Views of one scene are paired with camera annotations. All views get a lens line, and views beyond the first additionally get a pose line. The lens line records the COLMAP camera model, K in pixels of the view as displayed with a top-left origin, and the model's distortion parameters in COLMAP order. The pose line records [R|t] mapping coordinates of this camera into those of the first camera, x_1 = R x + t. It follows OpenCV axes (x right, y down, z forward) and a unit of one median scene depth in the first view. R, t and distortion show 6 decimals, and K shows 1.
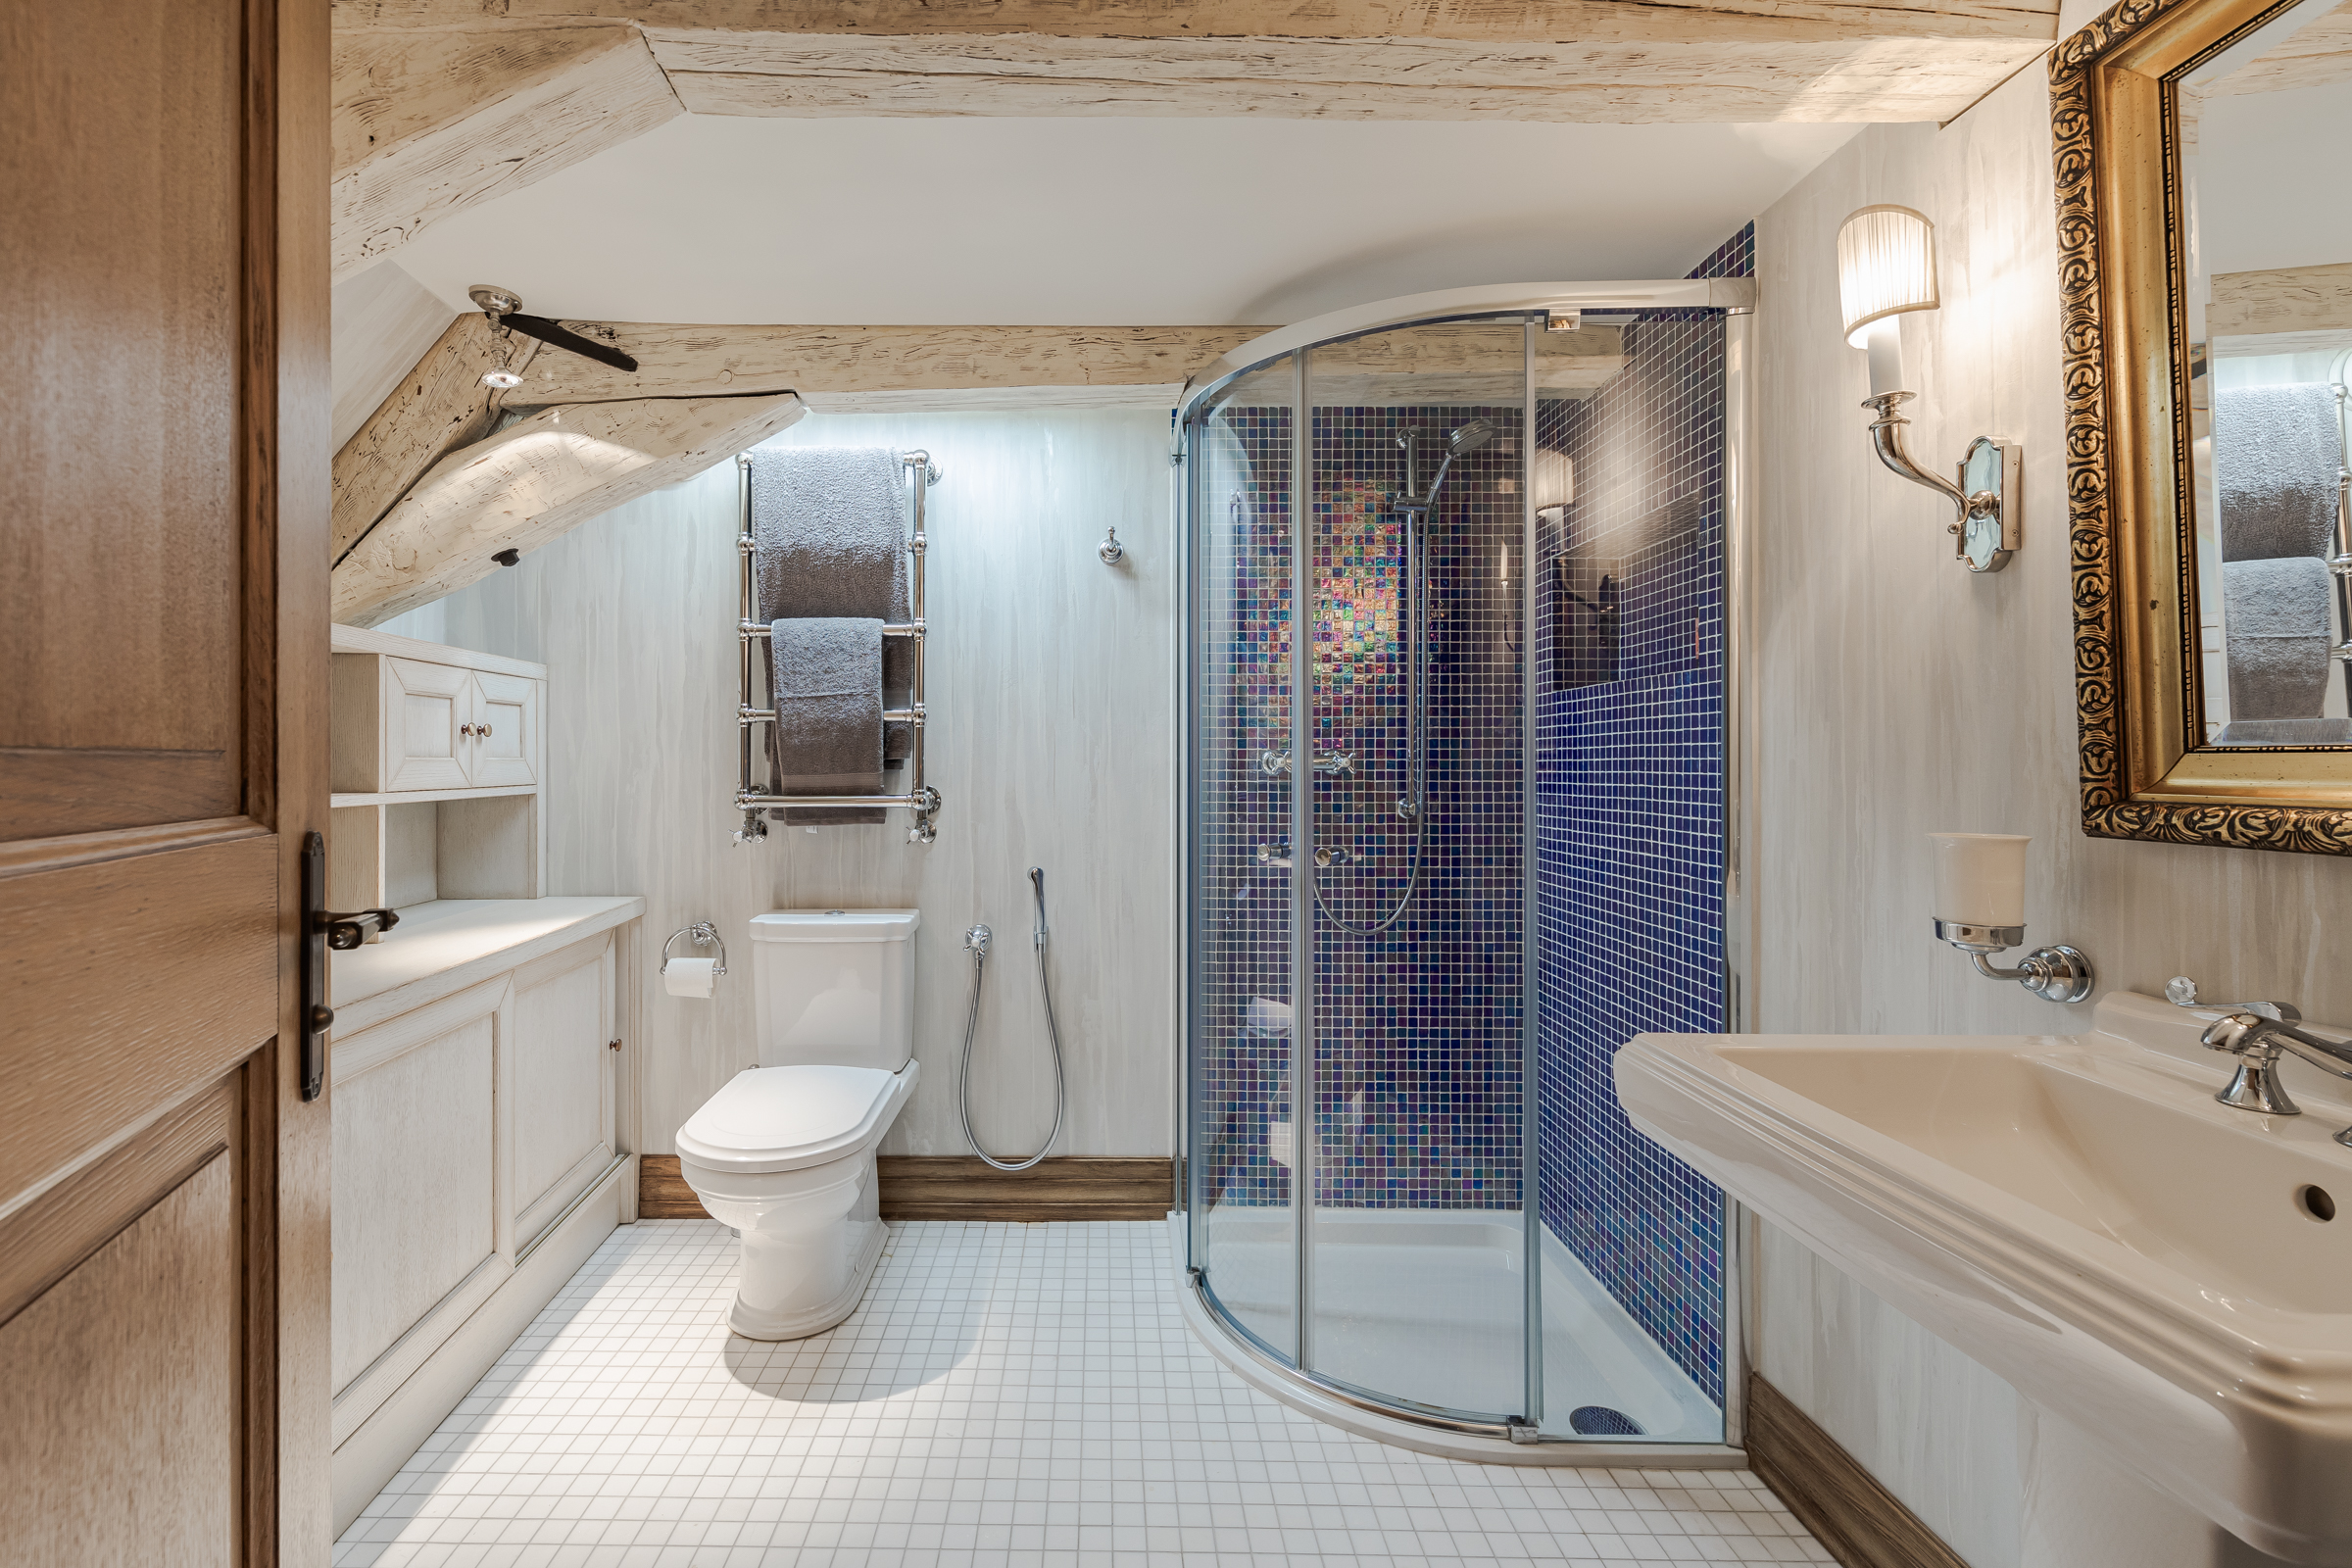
lens RADIAL K [[989.7, 0, 1180.4], [0, 989.7, 764.1], [0, 0, 1]] dist [0.000011, -0.000182]
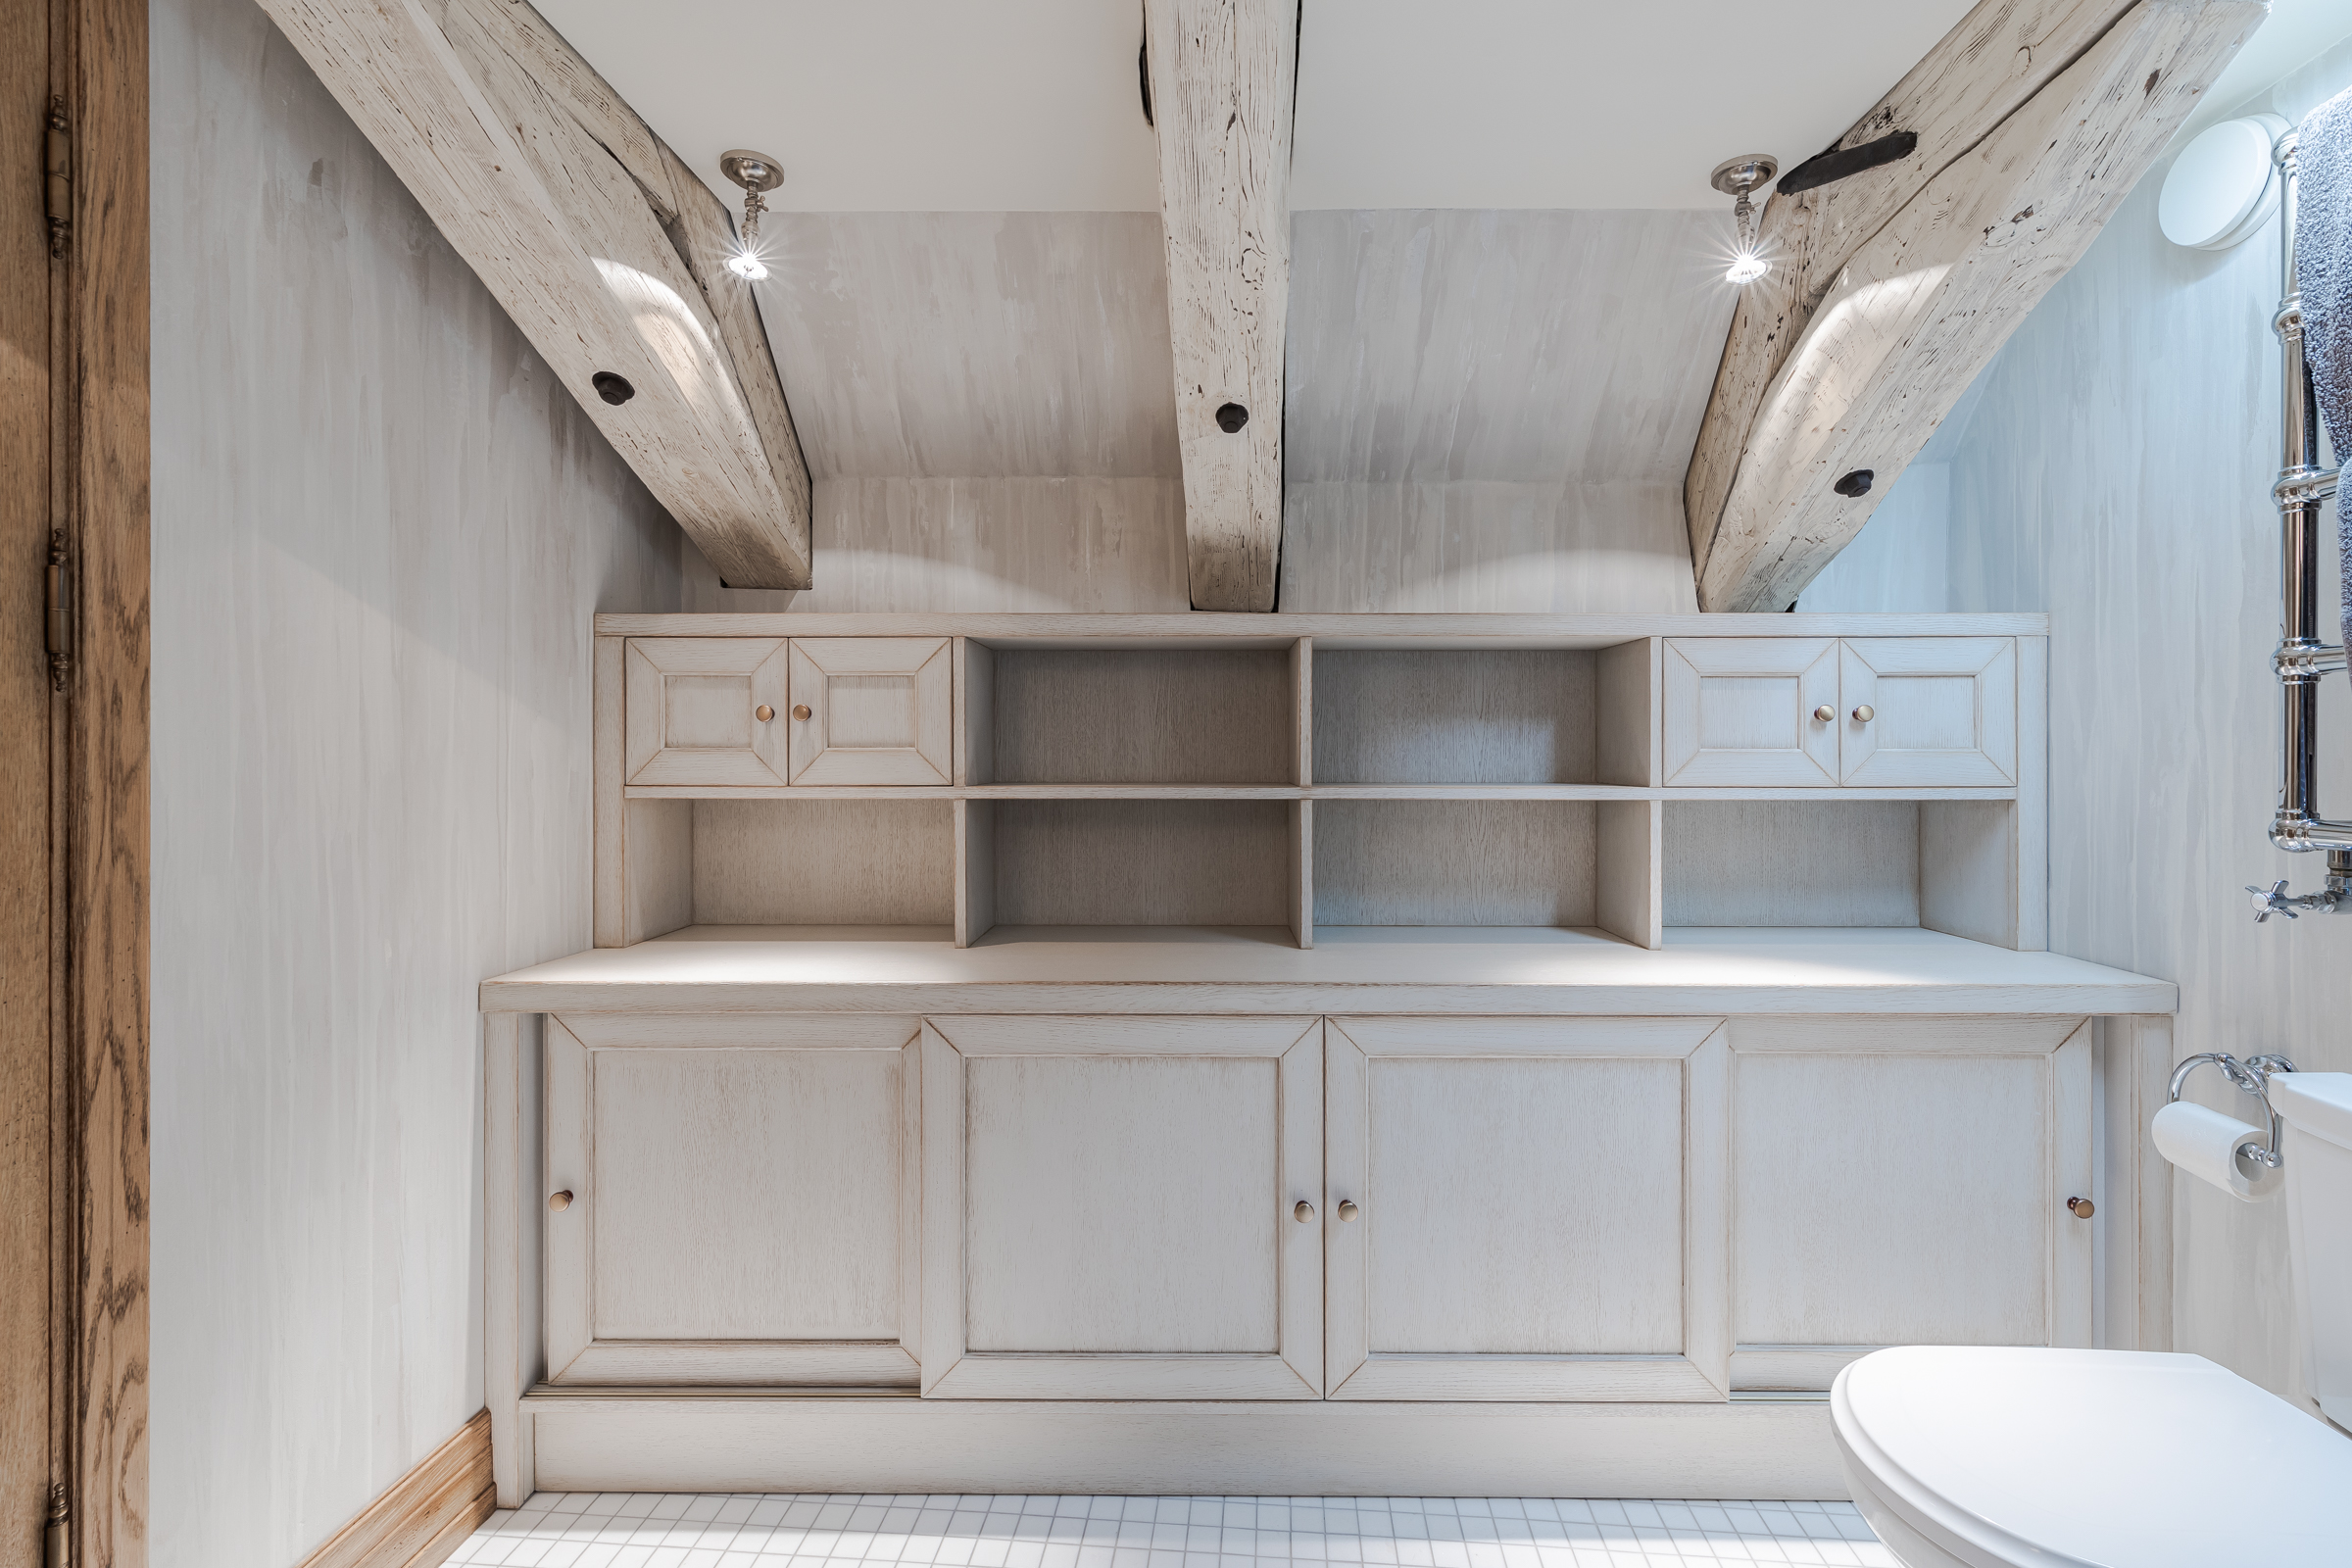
lens RADIAL K [[1018.6, 0, 1130.9], [0, 1018.6, 758.4], [0, 0, 1]] dist [0.001060, -0.000651]
pose [[-0.132431, 0.000268, -0.991192, 0.176354], [-0.005072, 0.999987, 0.000948, 0.003287], [0.991179, 0.005153, -0.132428, 0.579650]]
